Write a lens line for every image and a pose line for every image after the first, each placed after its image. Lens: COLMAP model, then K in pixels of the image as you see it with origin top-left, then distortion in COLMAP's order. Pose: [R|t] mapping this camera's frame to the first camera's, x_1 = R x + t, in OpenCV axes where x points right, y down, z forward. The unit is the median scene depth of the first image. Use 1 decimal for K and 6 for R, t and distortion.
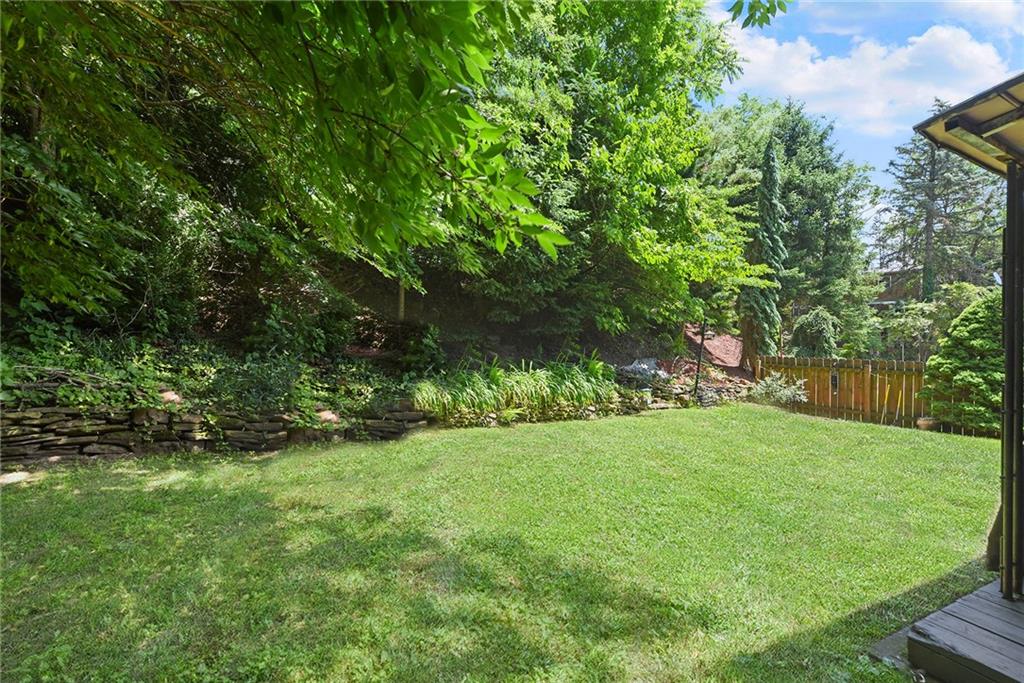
lens RADIAL K [[414.2, 0, 518.4], [0, 414.2, 346.4], [0, 0, 1]] dist [-0.001159, -0.000799]
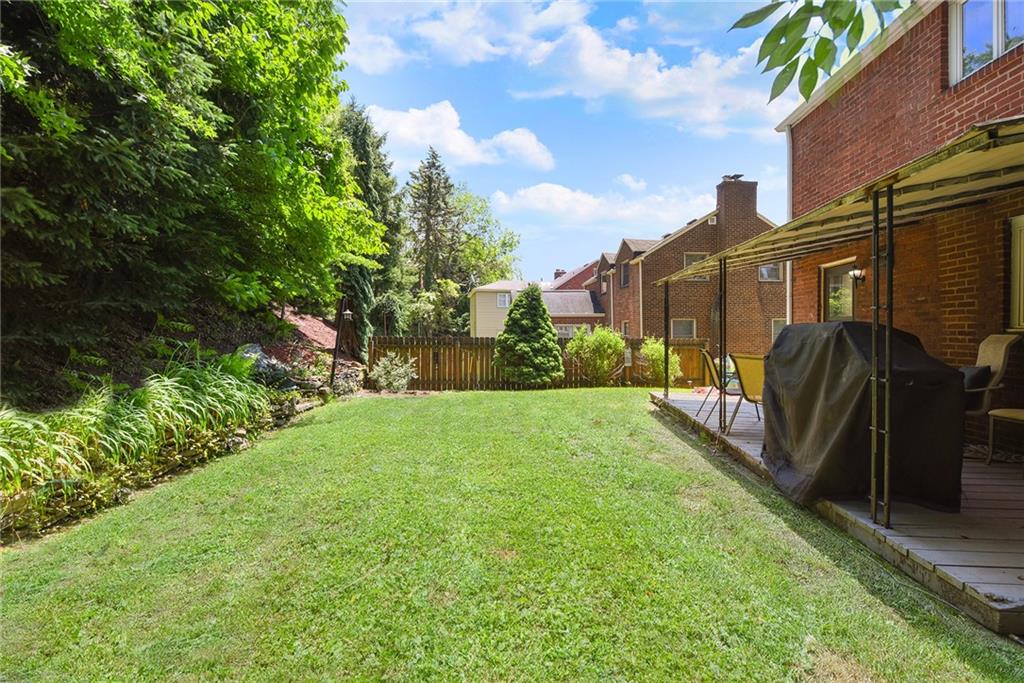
lens RADIAL K [[413.0, 0, 512.9], [0, 413.0, 323.6], [0, 0, 1]] dist [-0.060069, -0.000177]
pose [[0.515886, -0.006374, 0.856633, -0.092736], [0.011074, 0.999938, 0.000771, -0.006083], [-0.856585, 0.009088, 0.515925, 0.243635]]
